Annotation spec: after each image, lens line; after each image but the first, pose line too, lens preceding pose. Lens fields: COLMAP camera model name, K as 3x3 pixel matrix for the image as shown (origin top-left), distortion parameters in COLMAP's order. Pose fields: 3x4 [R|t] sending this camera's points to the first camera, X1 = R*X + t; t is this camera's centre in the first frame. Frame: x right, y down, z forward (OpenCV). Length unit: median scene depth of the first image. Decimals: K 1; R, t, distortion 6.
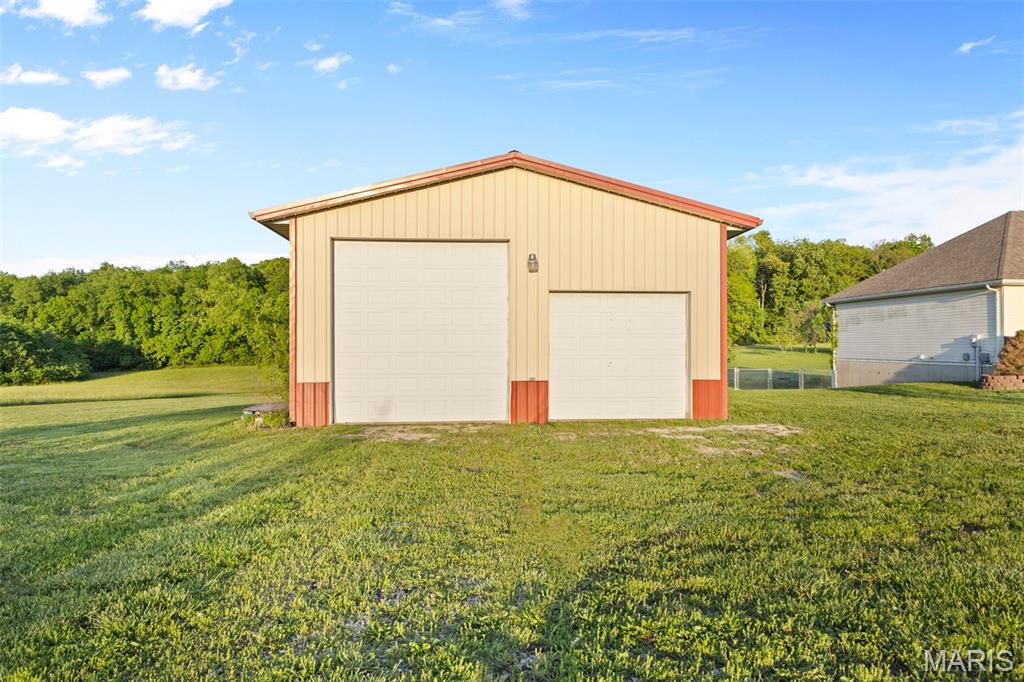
lens RADIAL K [[644.4, 0, 512.0], [0, 644.4, 341.0], [0, 0, 1]] dist [-0.003381, -0.000743]
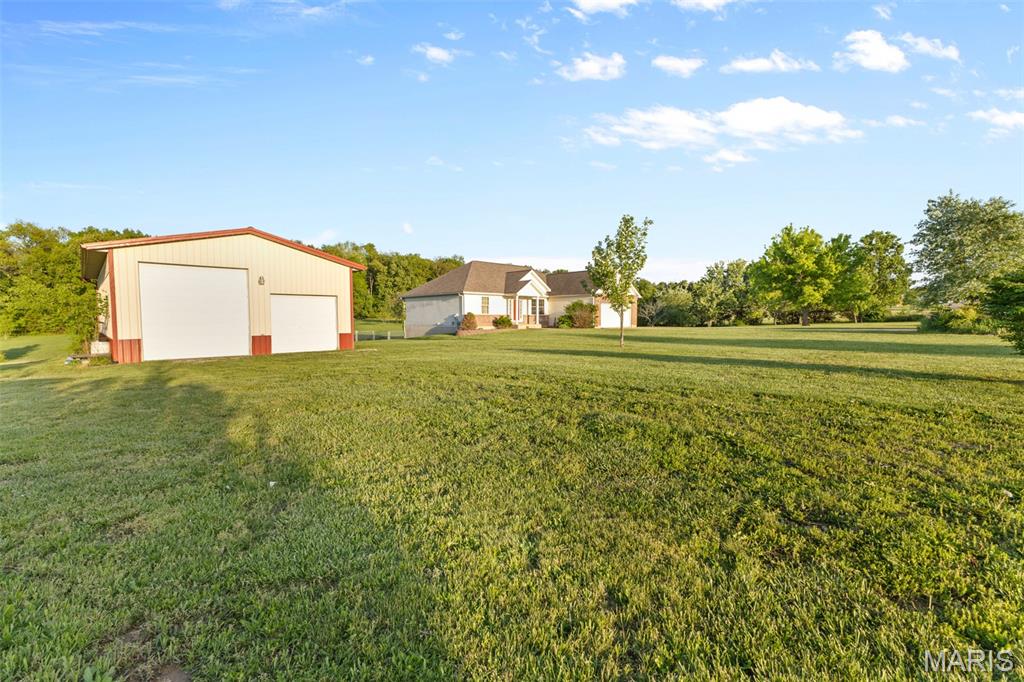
lens RADIAL K [[440.6, 0, 513.5], [0, 440.6, 337.6], [0, 0, 1]] dist [0.003475, -0.000216]
pose [[0.776648, -0.031184, 0.629162, -0.133527], [0.000678, 0.998815, 0.048669, -0.001406], [-0.629934, -0.037373, 0.775749, -0.364790]]
